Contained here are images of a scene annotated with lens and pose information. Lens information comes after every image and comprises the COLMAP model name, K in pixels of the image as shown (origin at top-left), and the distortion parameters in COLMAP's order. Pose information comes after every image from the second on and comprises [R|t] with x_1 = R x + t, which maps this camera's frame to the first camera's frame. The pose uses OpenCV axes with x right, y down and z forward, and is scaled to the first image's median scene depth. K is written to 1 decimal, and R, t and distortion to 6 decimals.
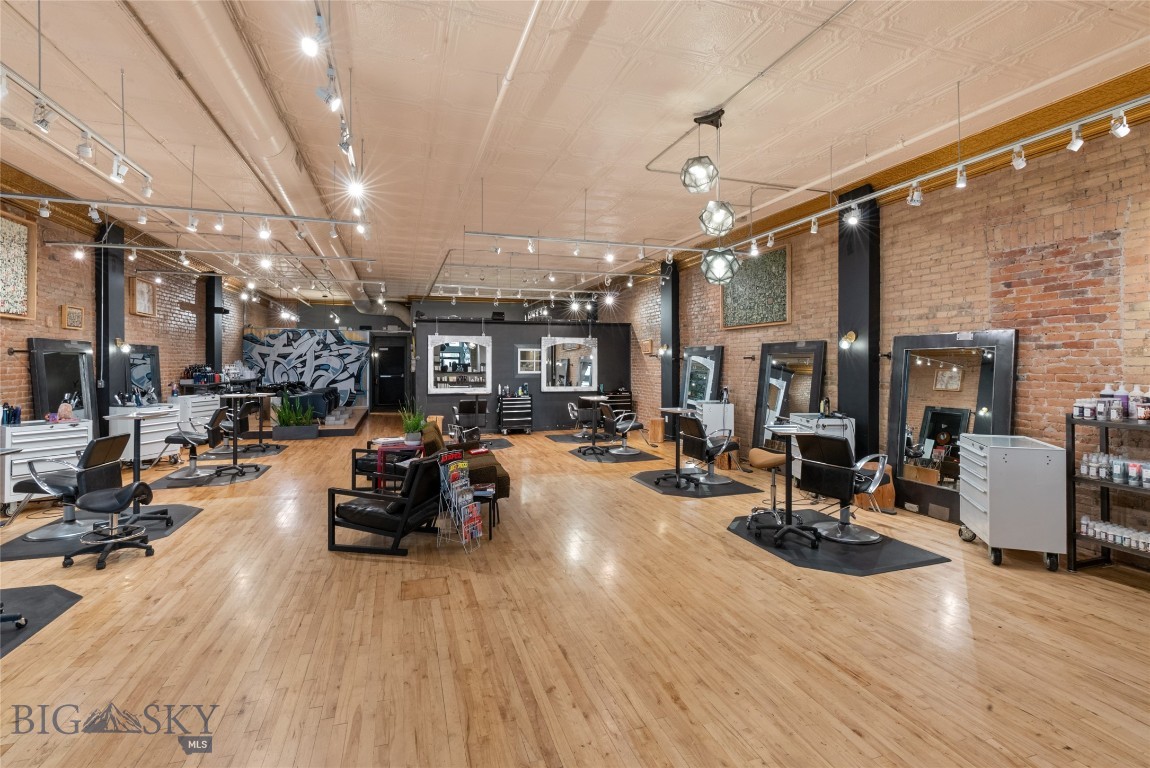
lens RADIAL K [[525.7, 0, 579.8], [0, 525.7, 362.3], [0, 0, 1]] dist [-0.014625, 0.003071]
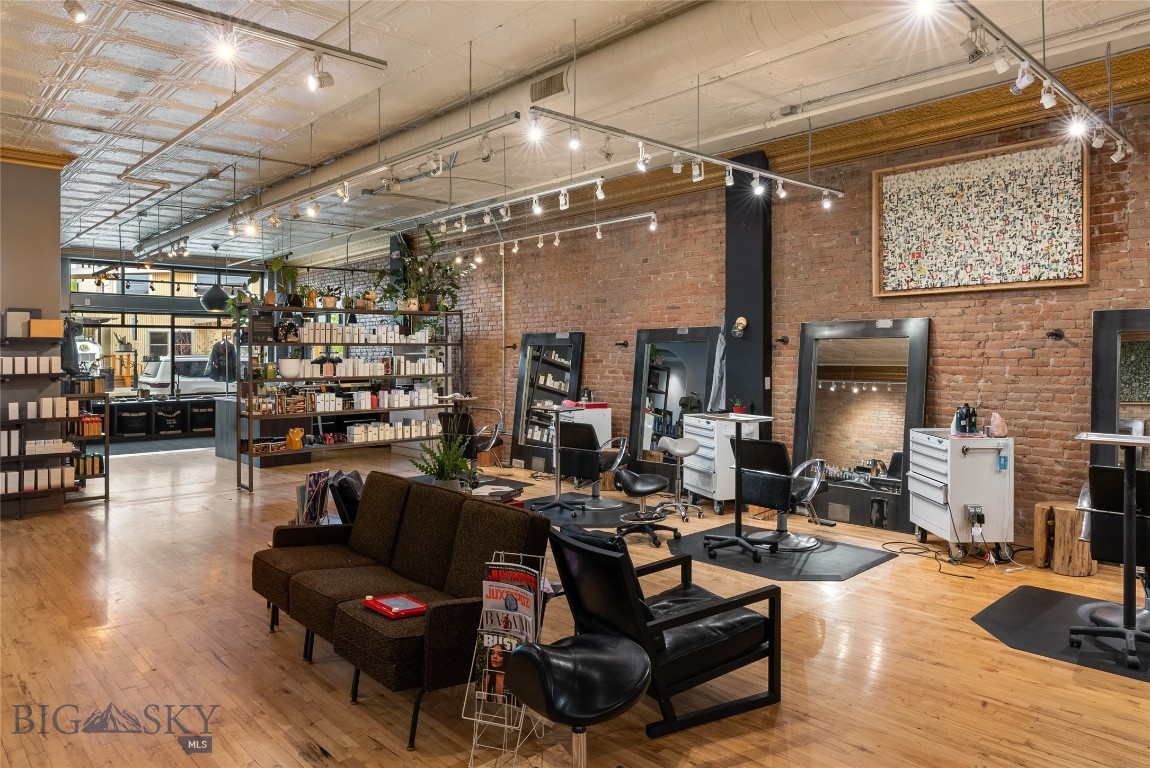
lens RADIAL K [[760.1, 0, 568.2], [0, 760.1, 349.9], [0, 0, 1]] dist [0.001990, 0.003379]
pose [[-0.914781, 0.002167, -0.403945, -0.087800], [0.006078, 0.999946, -0.008401, 0.003350], [0.403905, -0.010140, -0.914745, 1.465729]]
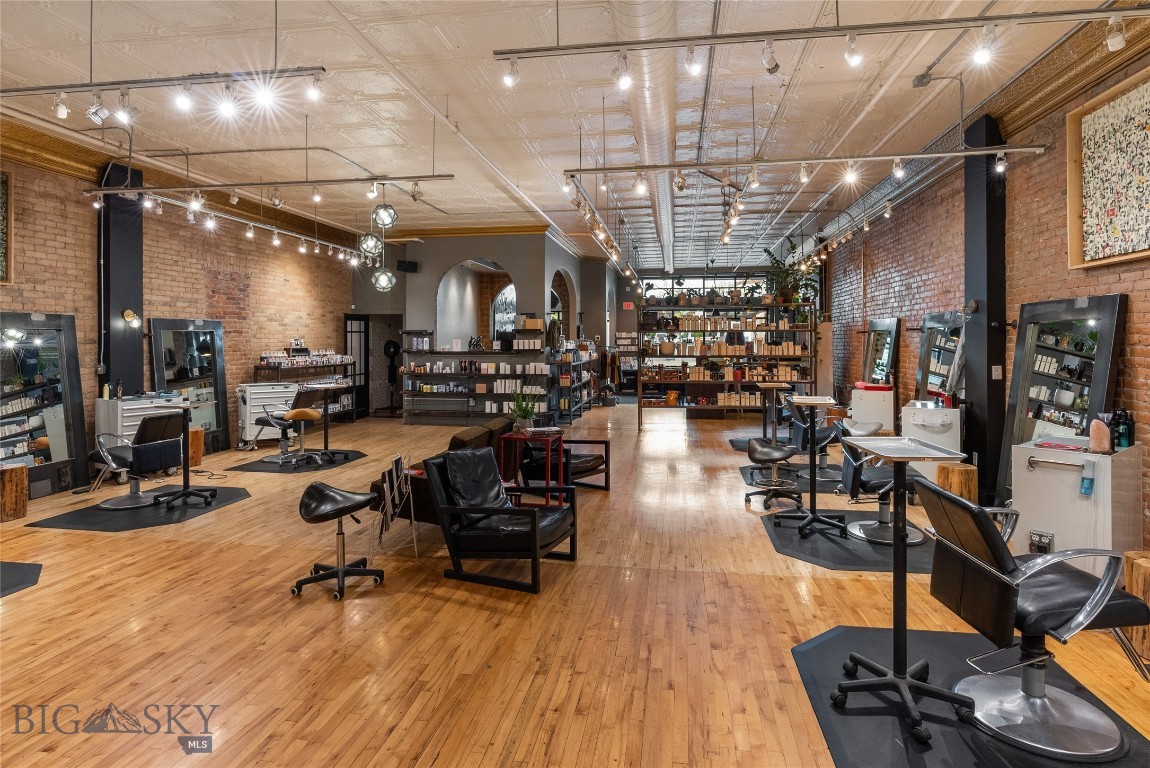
lens RADIAL K [[626.9, 0, 572.7], [0, 626.9, 337.5], [0, 0, 1]] dist [-0.002609, -0.000151]
pose [[-0.882592, 0.005110, 0.470112, -0.729967], [0.002966, 0.999982, -0.005301, 0.001430], [-0.470130, -0.003284, -0.882591, 1.552069]]
